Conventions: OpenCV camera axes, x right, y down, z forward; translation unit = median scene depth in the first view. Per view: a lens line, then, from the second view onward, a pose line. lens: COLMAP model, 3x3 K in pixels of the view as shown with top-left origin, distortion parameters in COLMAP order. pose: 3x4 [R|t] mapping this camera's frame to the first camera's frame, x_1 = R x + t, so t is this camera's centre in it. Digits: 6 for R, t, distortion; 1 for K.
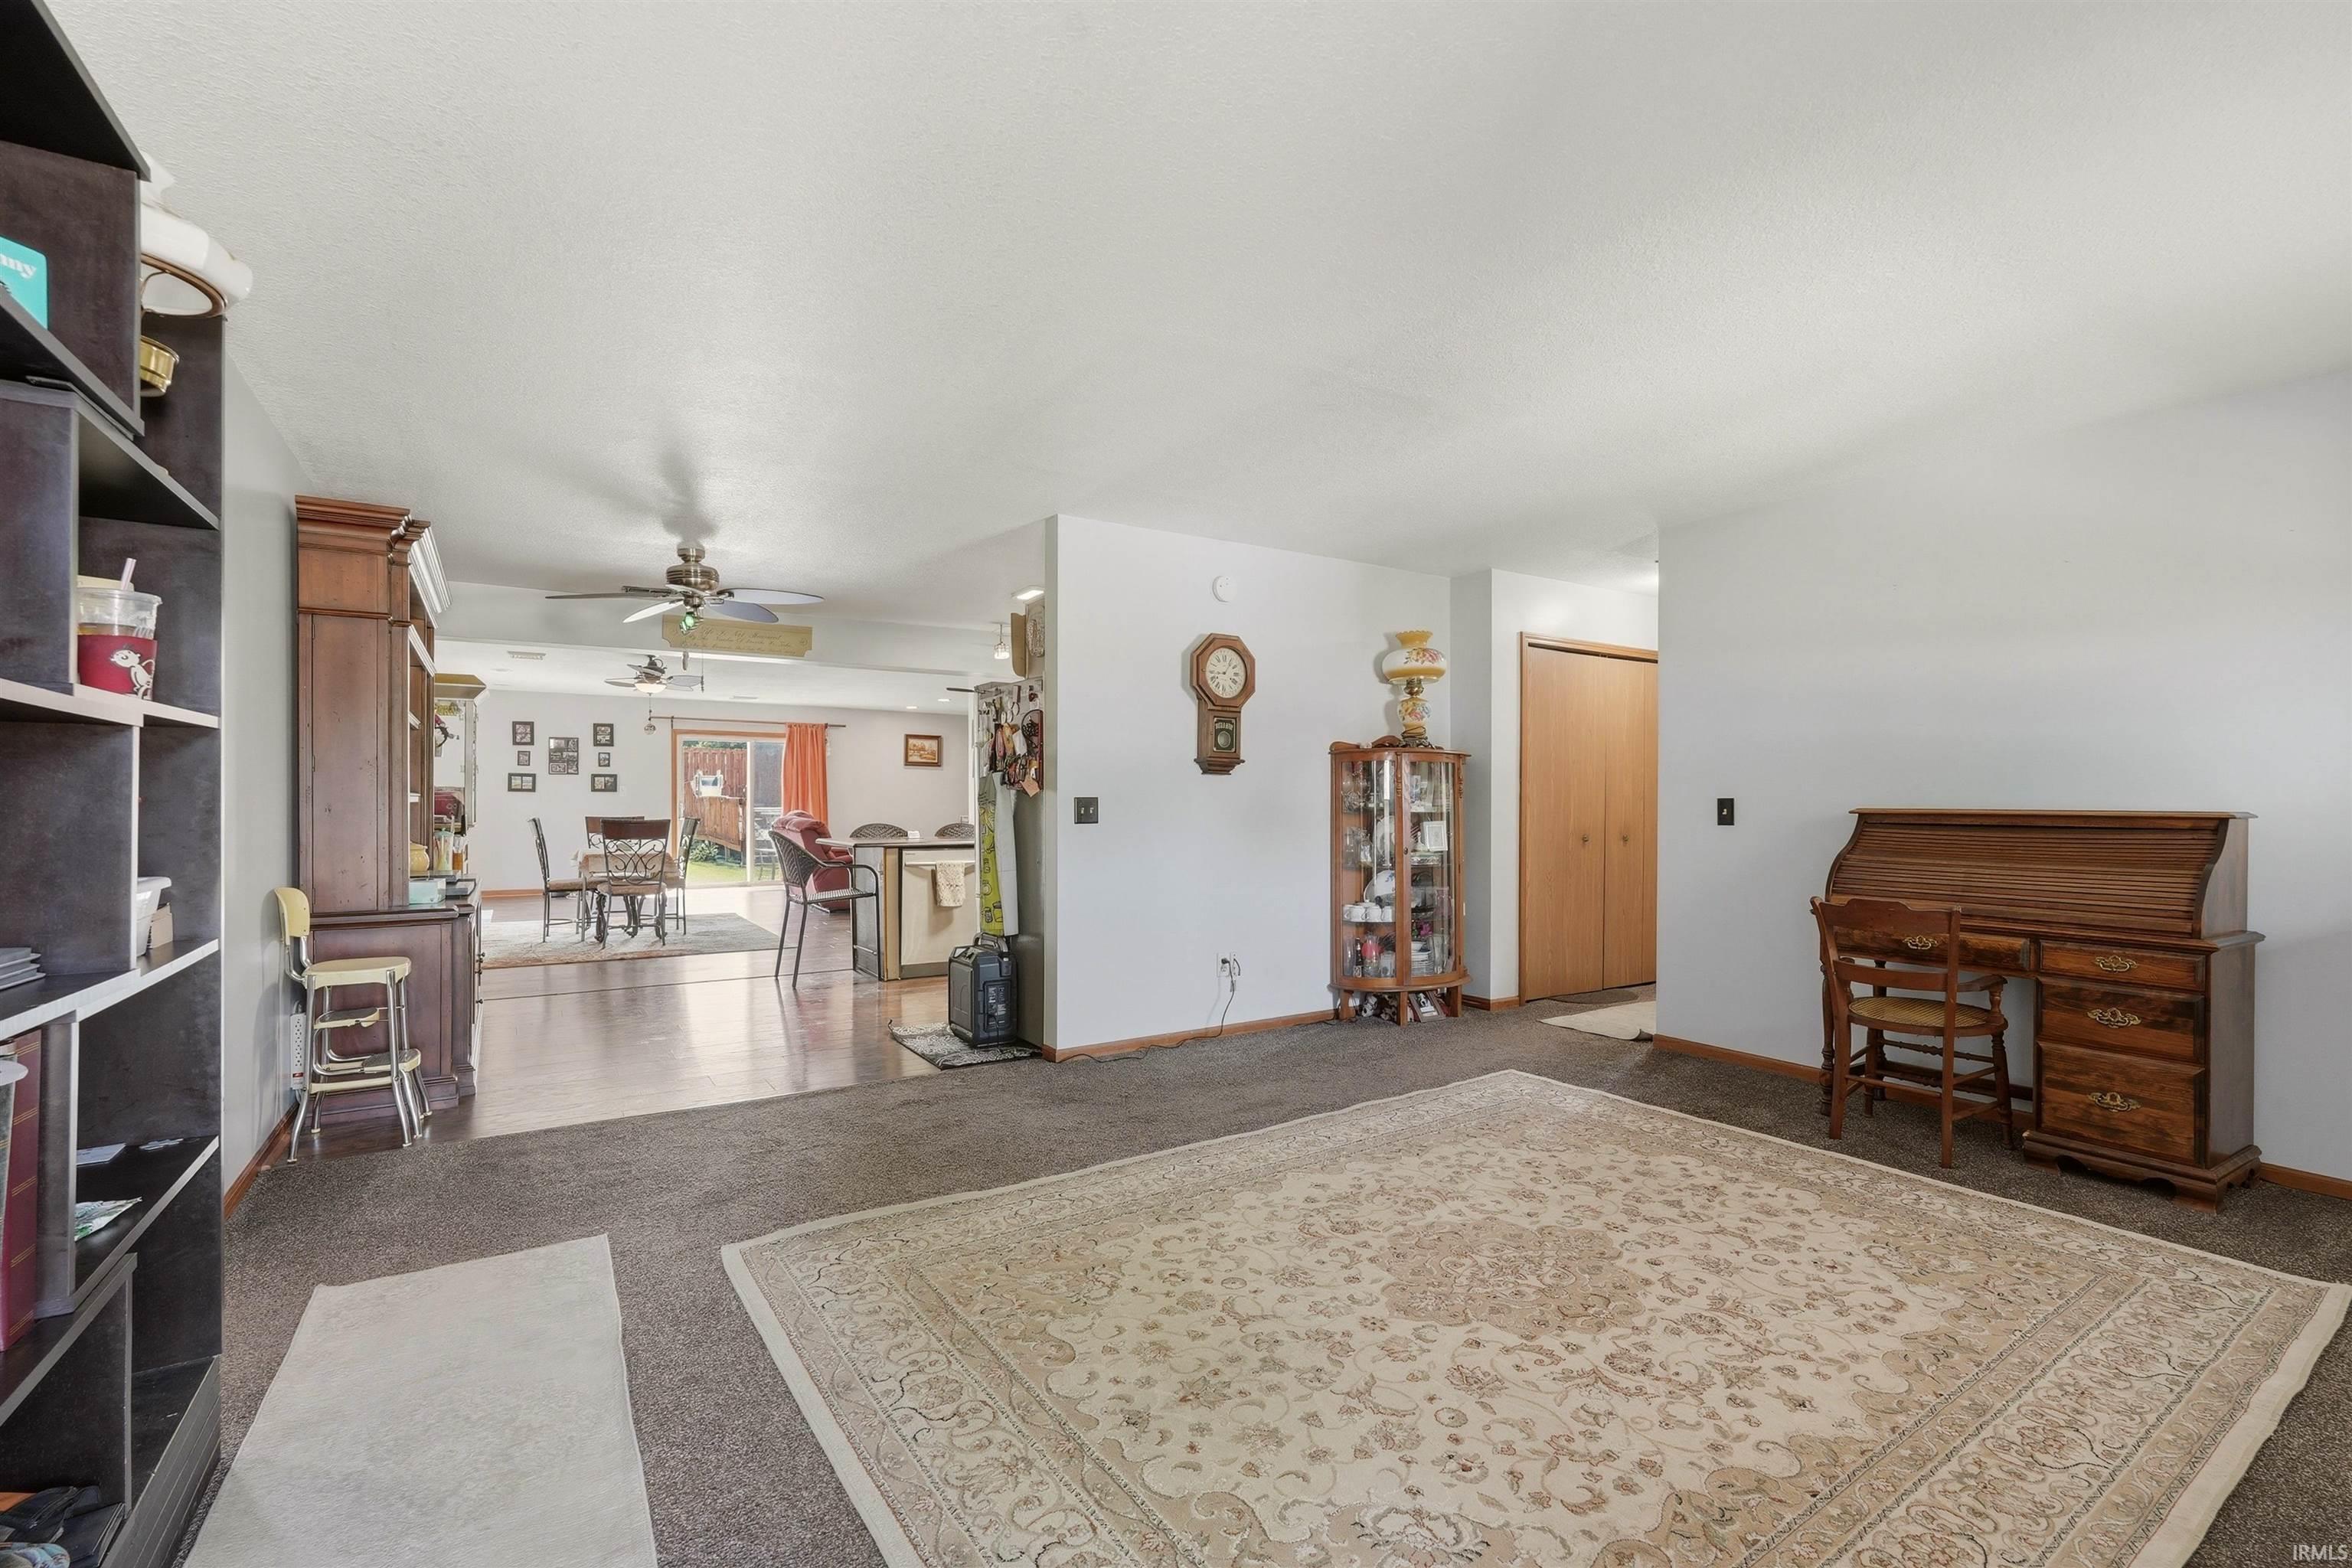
lens RADIAL K [[1000.8, 0, 1152.9], [0, 1000.8, 795.6], [0, 0, 1]] dist [-0.001674, 0.000091]
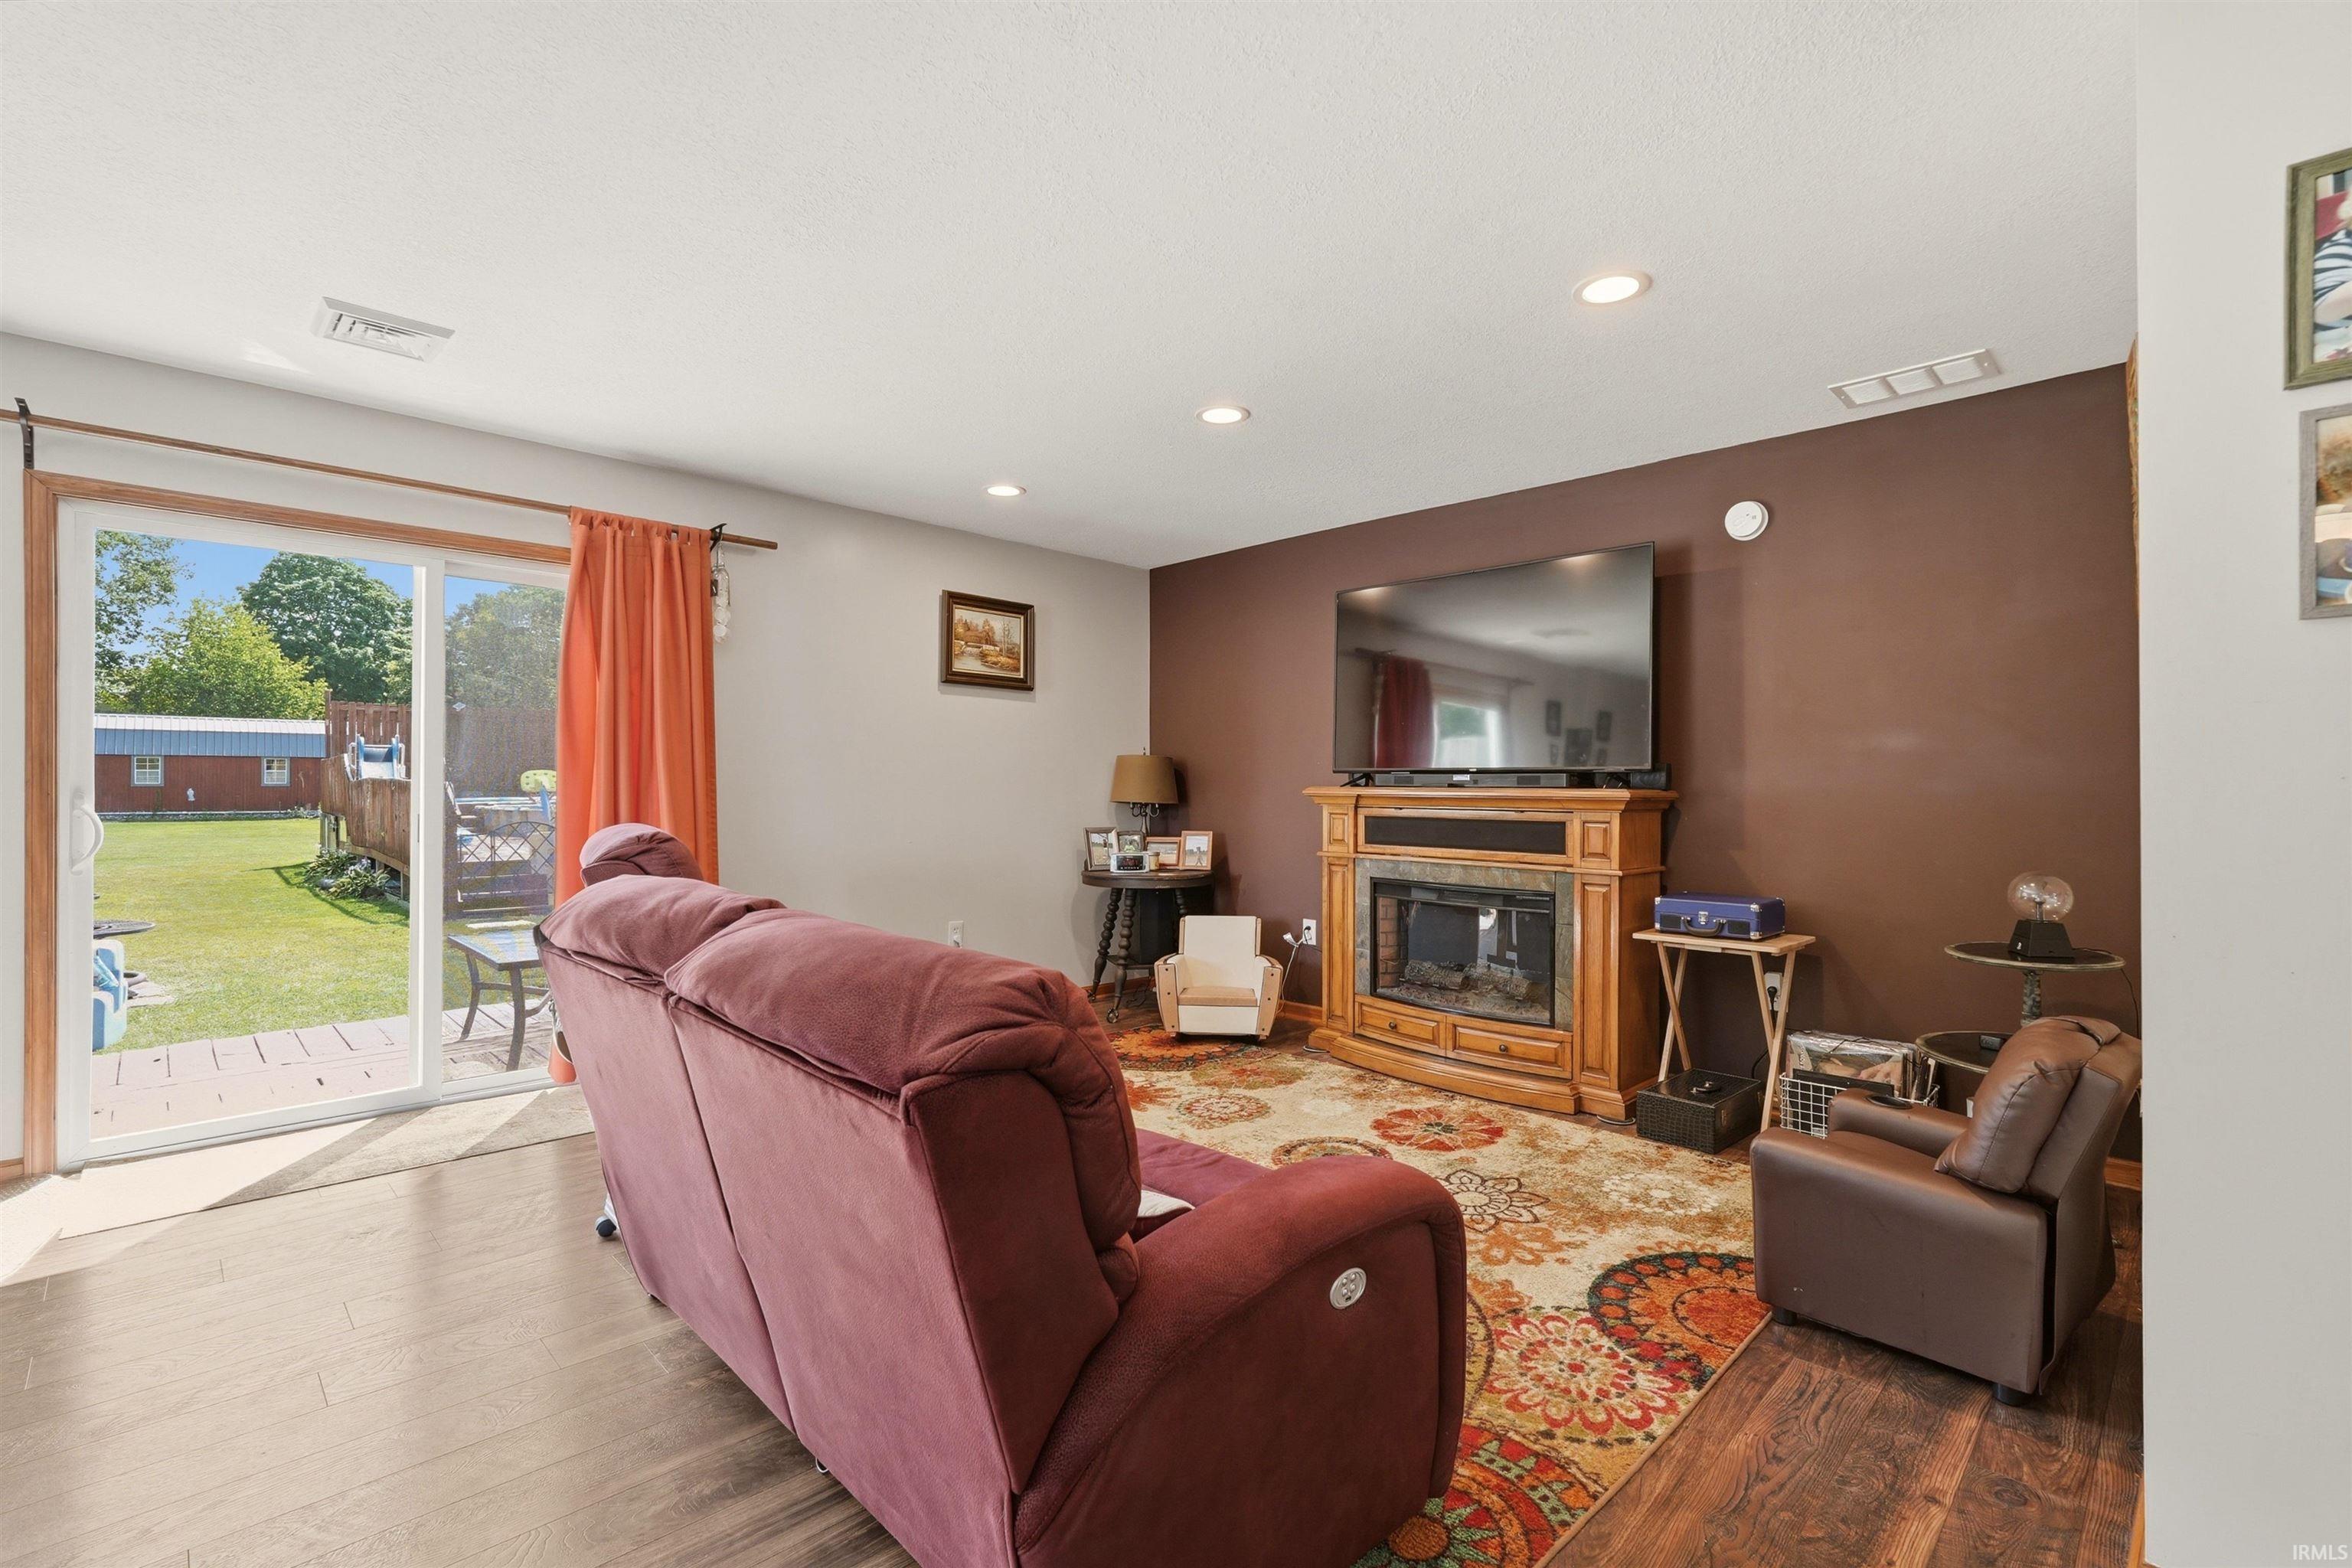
lens RADIAL K [[1054.4, 0, 1178.8], [0, 1054.4, 778.4], [0, 0, 1]] dist [-0.005411, 0.000548]
pose [[0.977241, 0.001962, 0.212124, -0.287059], [-0.001396, 0.999995, -0.002818, 0.003637], [-0.212128, 0.002458, 0.977239, 0.741067]]
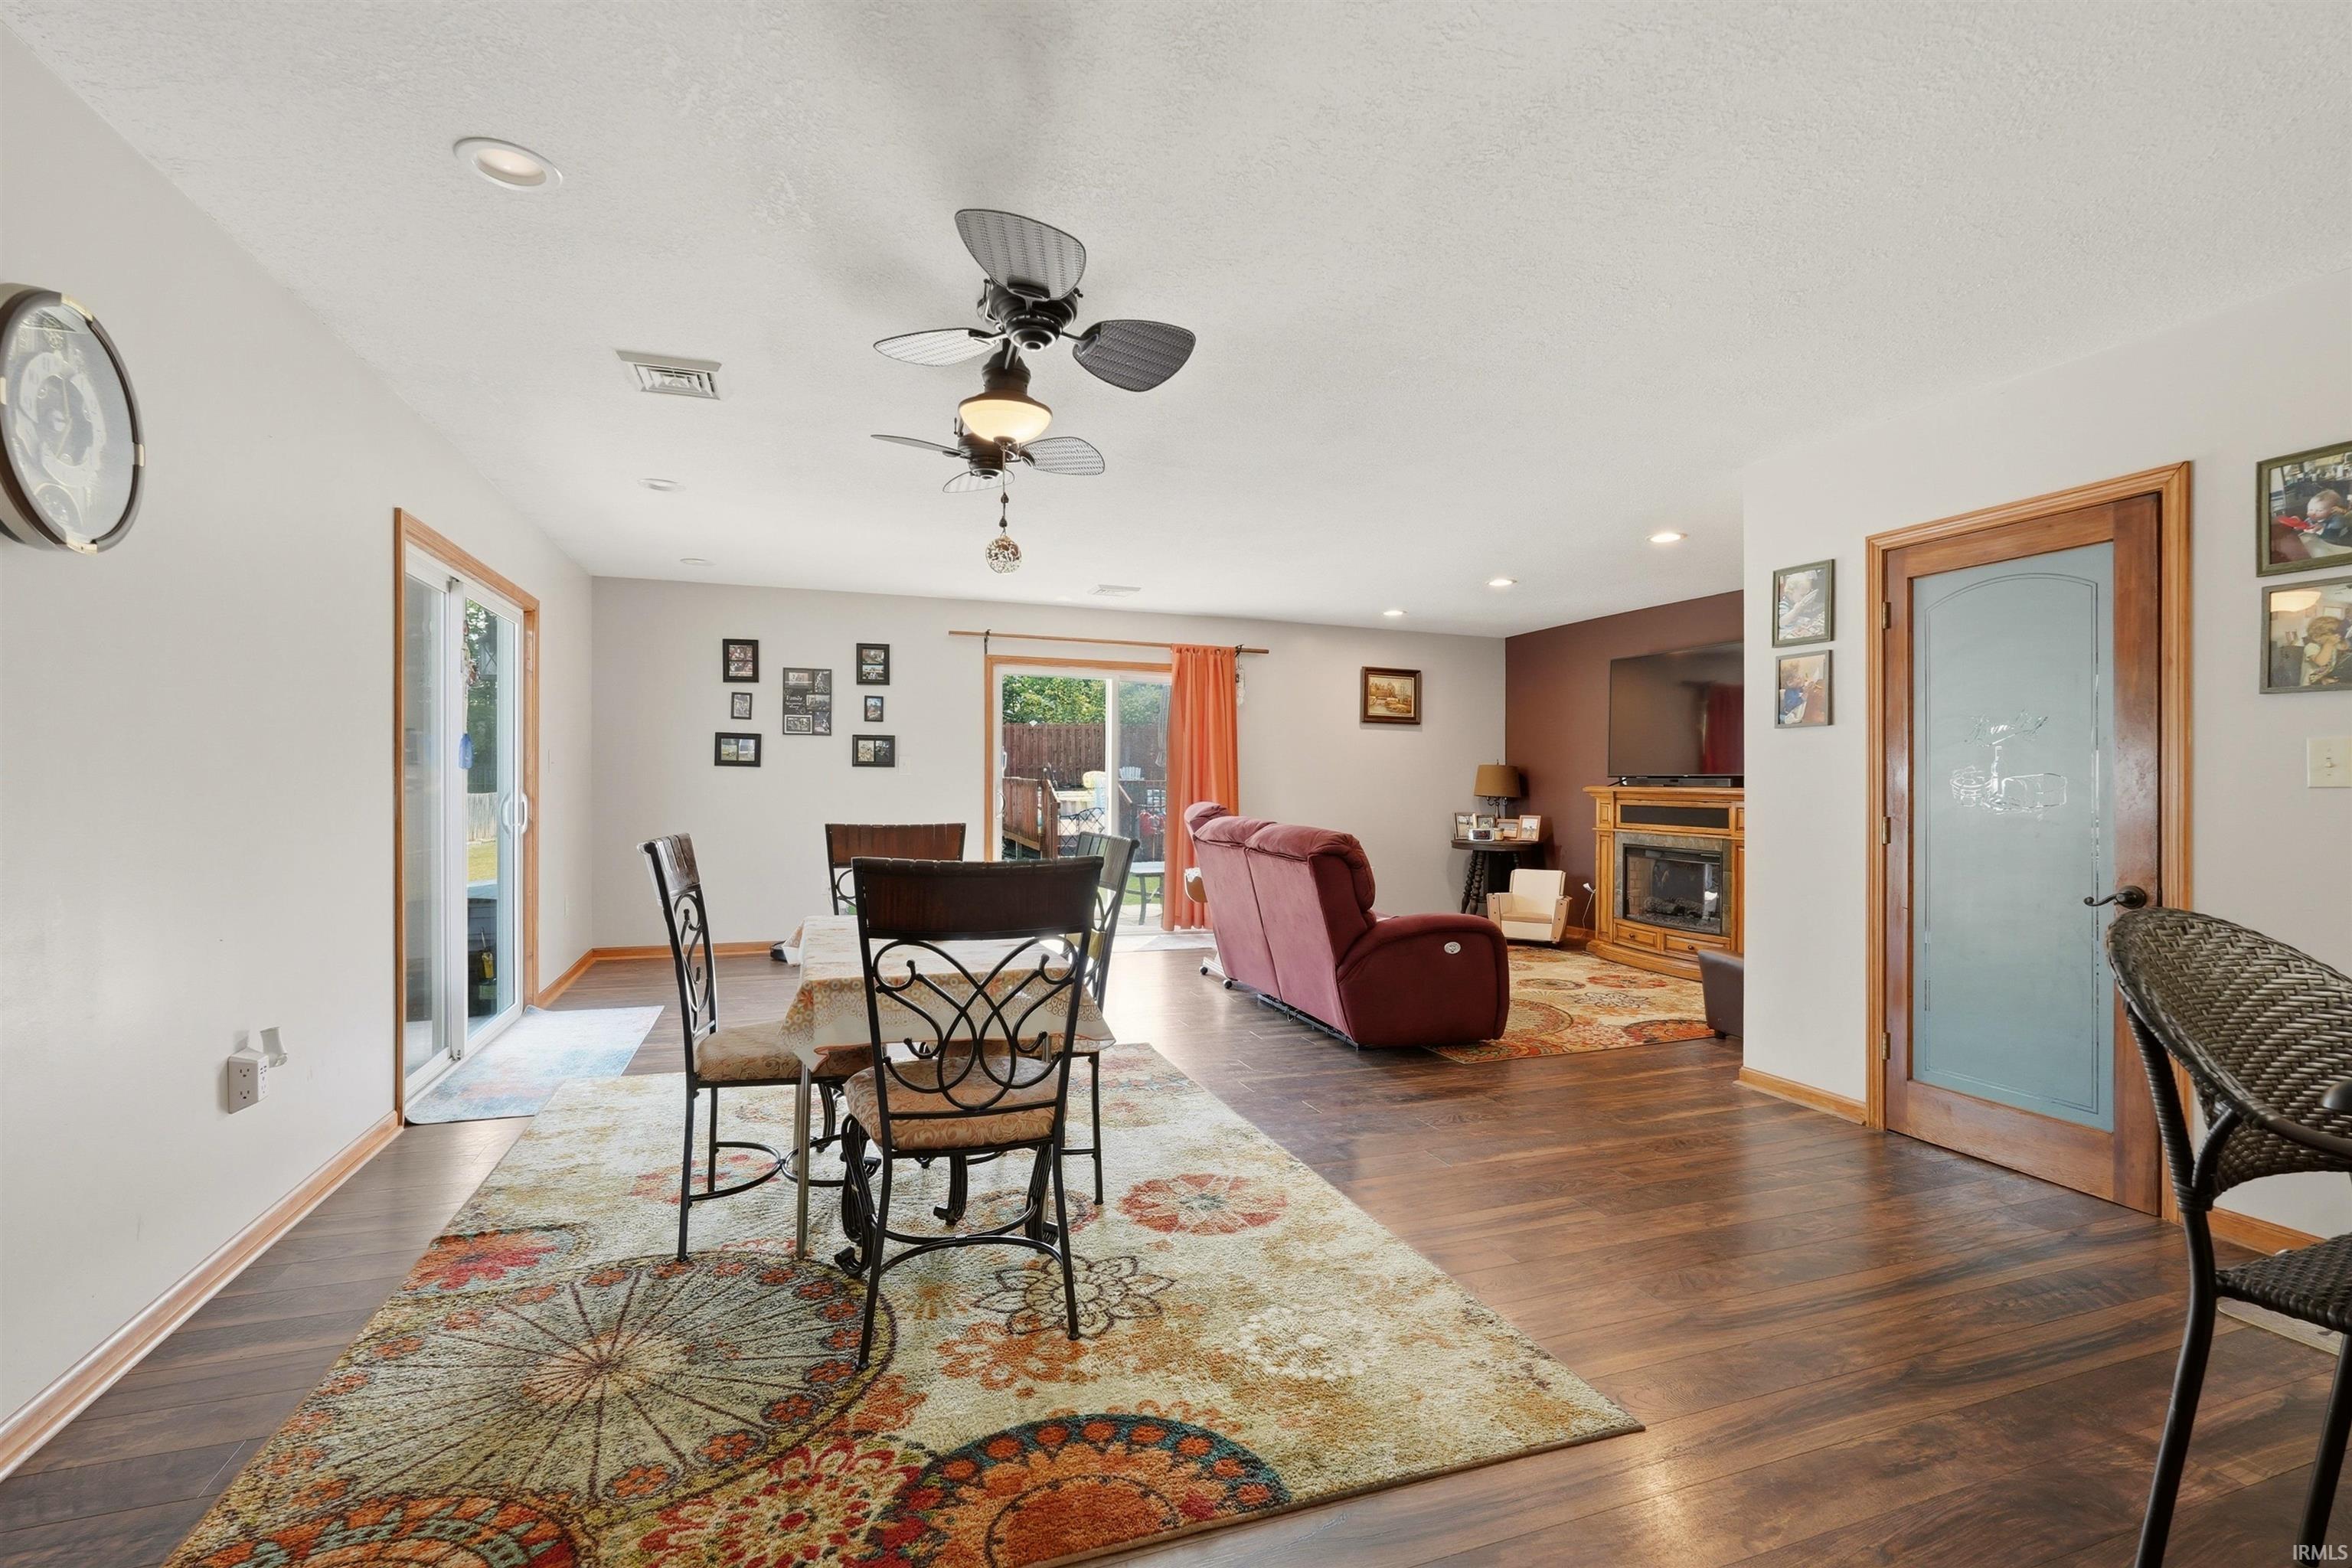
lens RADIAL K [[1054.4, 0, 1178.8], [0, 1054.4, 778.4], [0, 0, 1]] dist [-0.005411, 0.000548]
pose [[0.975457, 0.003742, -0.220158, -0.254740], [-0.003852, 0.999993, -0.000072, 0.002005], [0.220156, 0.000918, 0.975464, 0.467042]]
